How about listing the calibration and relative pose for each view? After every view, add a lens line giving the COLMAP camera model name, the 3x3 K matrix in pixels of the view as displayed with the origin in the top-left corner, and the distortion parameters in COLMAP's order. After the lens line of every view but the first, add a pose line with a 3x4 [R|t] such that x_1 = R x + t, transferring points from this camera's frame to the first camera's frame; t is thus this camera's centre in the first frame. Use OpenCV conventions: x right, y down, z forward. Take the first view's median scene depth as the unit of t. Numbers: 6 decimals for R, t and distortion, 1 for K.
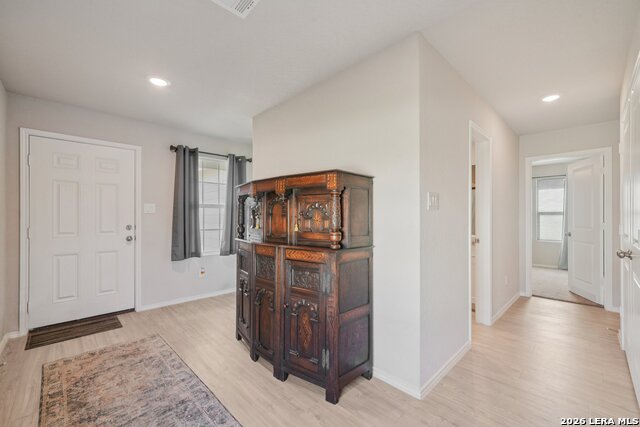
lens RADIAL K [[264.4, 0, 315.5], [0, 264.4, 218.7], [0, 0, 1]] dist [0.012346, -0.001013]
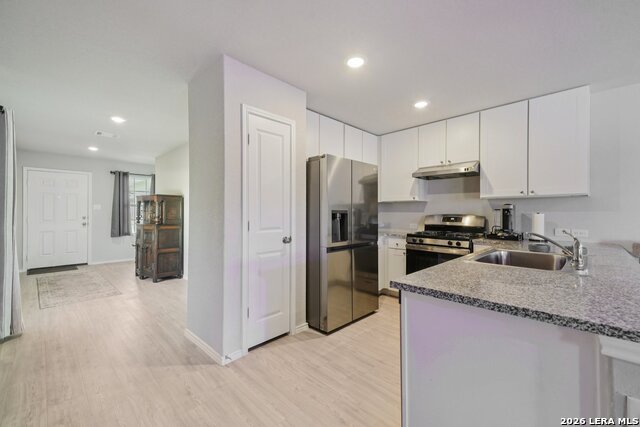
lens RADIAL K [[264.4, 0, 325.1], [0, 264.4, 211.7], [0, 0, 1]] dist [0.012346, -0.001013]
pose [[0.999704, -0.004199, 0.023983, 0.871355], [0.004346, 0.999972, -0.006085, 0.009304], [-0.023956, 0.006187, 0.999694, -0.832077]]
